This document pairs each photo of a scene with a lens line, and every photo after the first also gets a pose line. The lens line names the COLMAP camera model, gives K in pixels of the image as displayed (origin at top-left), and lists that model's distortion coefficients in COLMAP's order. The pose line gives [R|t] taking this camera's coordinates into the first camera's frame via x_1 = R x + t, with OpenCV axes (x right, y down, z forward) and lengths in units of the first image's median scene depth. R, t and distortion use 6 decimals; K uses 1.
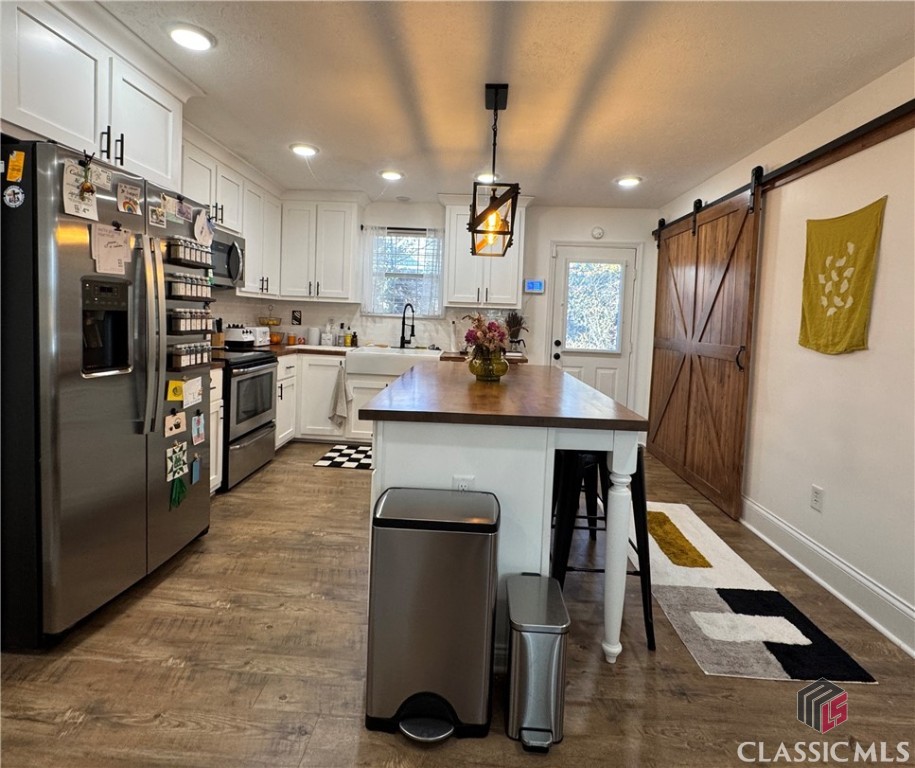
lens RADIAL K [[472.8, 0, 456.1], [0, 472.8, 342.9], [0, 0, 1]] dist [-0.001976, -0.001463]
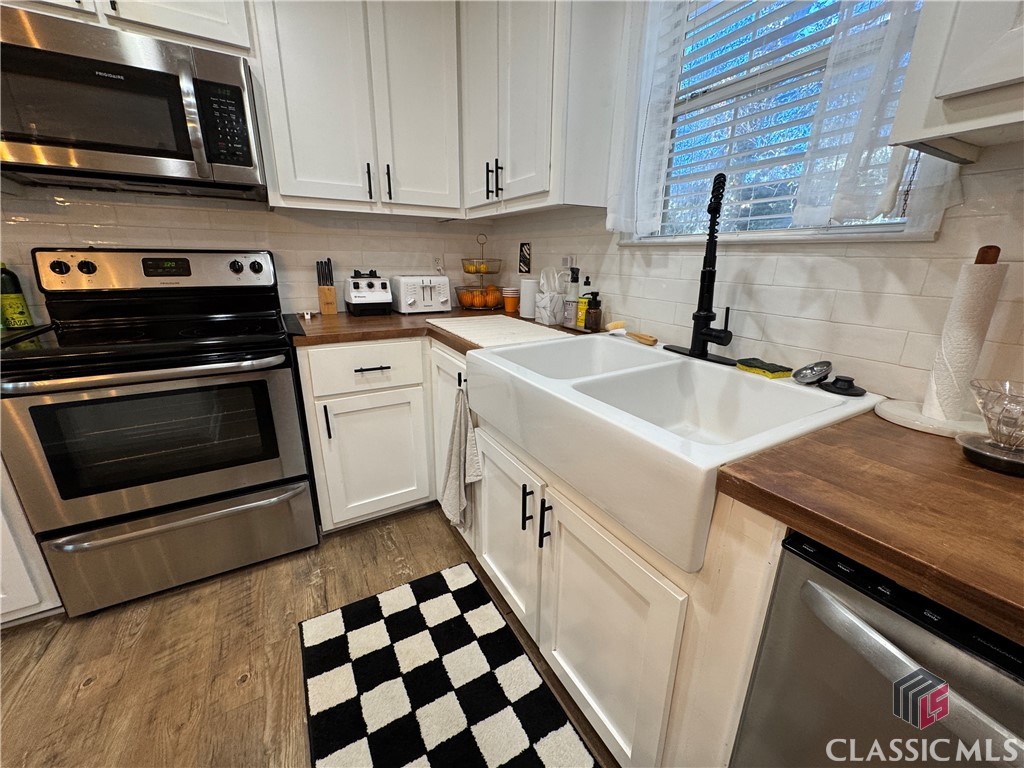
lens RADIAL K [[408.4, 0, 512.9], [0, 408.4, 384.3], [0, 0, 1]] dist [-0.002108, -0.000398]
pose [[0.536436, 0.220537, -0.814617, 0.034954], [-0.041098, 0.970934, 0.235792, -0.028713], [0.842940, -0.093008, 0.529907, 0.853561]]
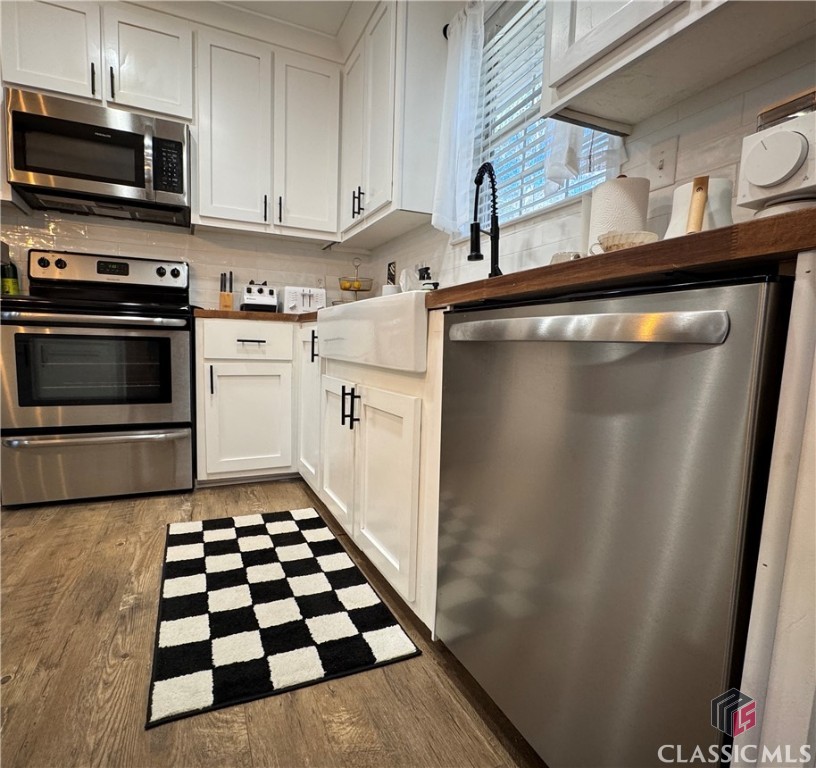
lens RADIAL K [[448.2, 0, 374.8], [0, 448.2, 391.8], [0, 0, 1]] dist [-0.008082, 0.002395]
pose [[0.424245, 0.070981, -0.902761, 0.177976], [-0.063350, 0.996807, 0.048605, 0.072274], [0.903329, 0.036569, 0.427387, 0.855725]]
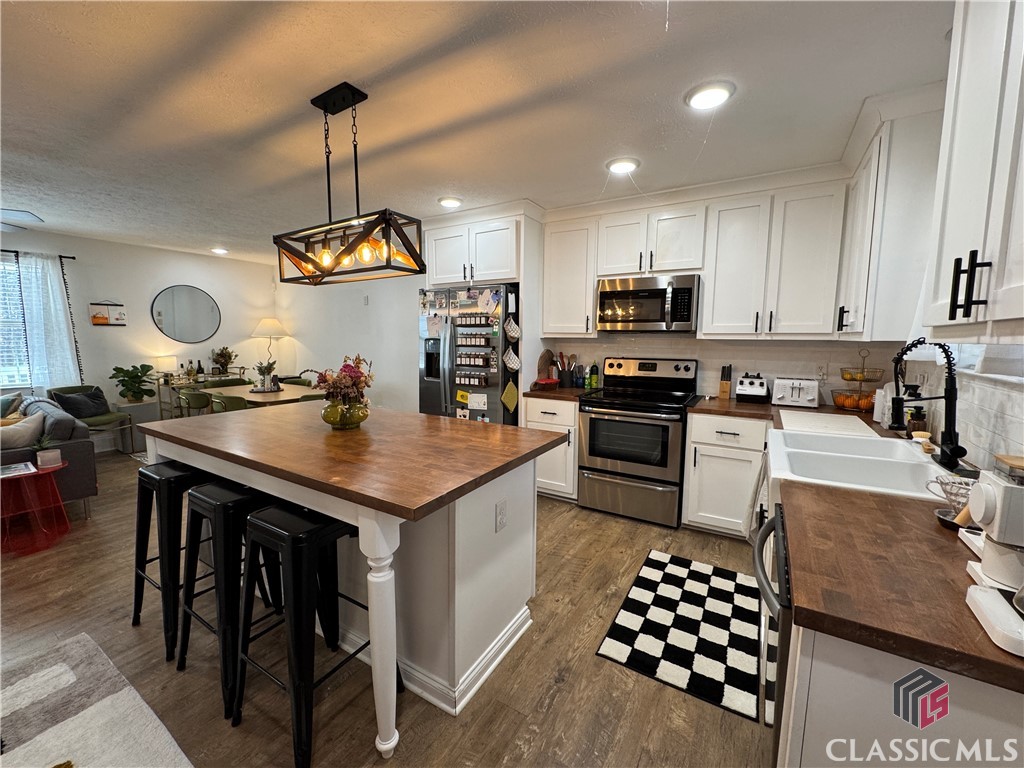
lens RADIAL K [[408.4, 0, 511.6], [0, 408.4, 384.5], [0, 0, 1]] dist [-0.002108, -0.000398]
pose [[-0.484771, 0.061678, -0.872464, 0.342873], [-0.070592, 0.991497, 0.109316, -0.065404], [0.871788, 0.114582, -0.476295, 0.942901]]
